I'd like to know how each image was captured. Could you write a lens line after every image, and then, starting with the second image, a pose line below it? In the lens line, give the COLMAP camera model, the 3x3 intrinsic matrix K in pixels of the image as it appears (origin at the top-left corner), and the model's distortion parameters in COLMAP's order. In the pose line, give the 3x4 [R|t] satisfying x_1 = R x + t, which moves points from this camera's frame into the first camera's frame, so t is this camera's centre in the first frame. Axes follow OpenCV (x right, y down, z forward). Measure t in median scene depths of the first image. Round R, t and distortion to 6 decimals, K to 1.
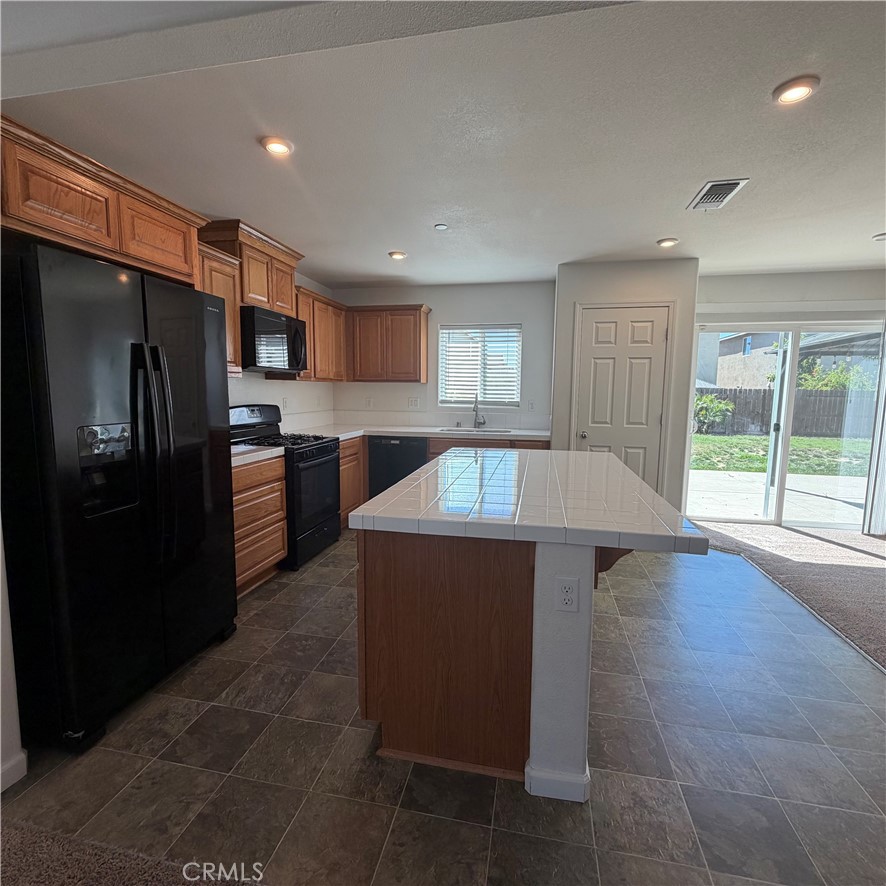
lens RADIAL K [[470.6, 0, 443.2], [0, 470.6, 443.8], [0, 0, 1]] dist [-0.002650, 0.000190]
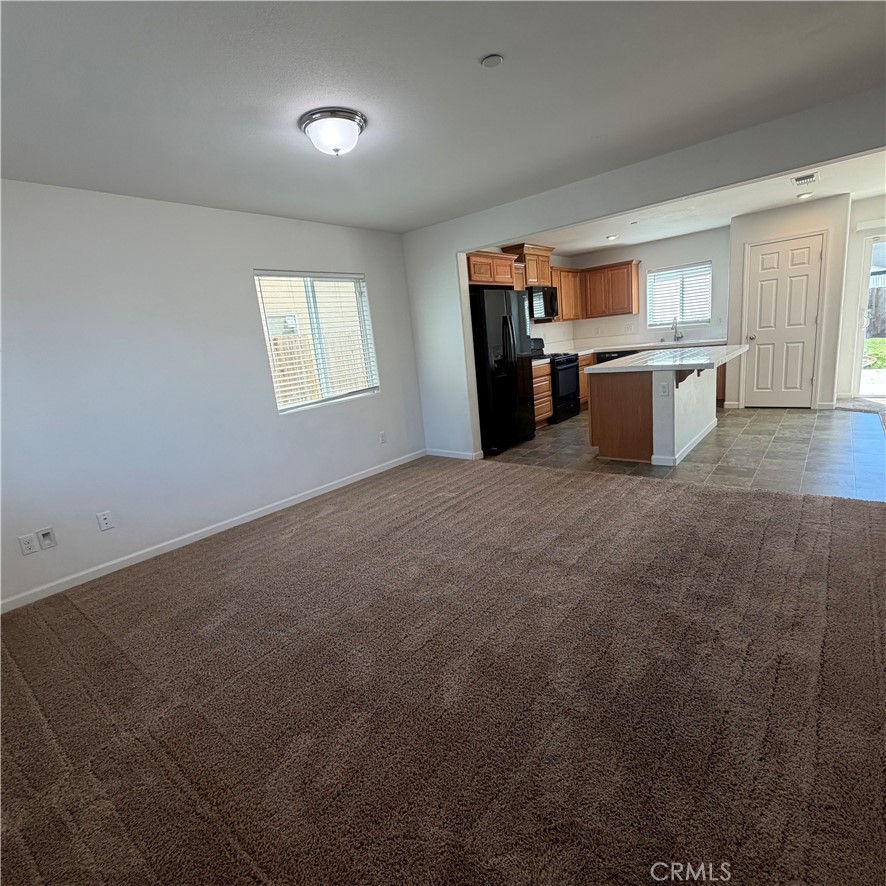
lens RADIAL K [[470.6, 0, 438.9], [0, 470.6, 444.5], [0, 0, 1]] dist [-0.002650, 0.000190]
pose [[0.877343, 0.003897, -0.479848, 0.158193], [0.058489, 0.991643, 0.114992, 0.089191], [0.476286, -0.128953, 0.869783, -0.780080]]
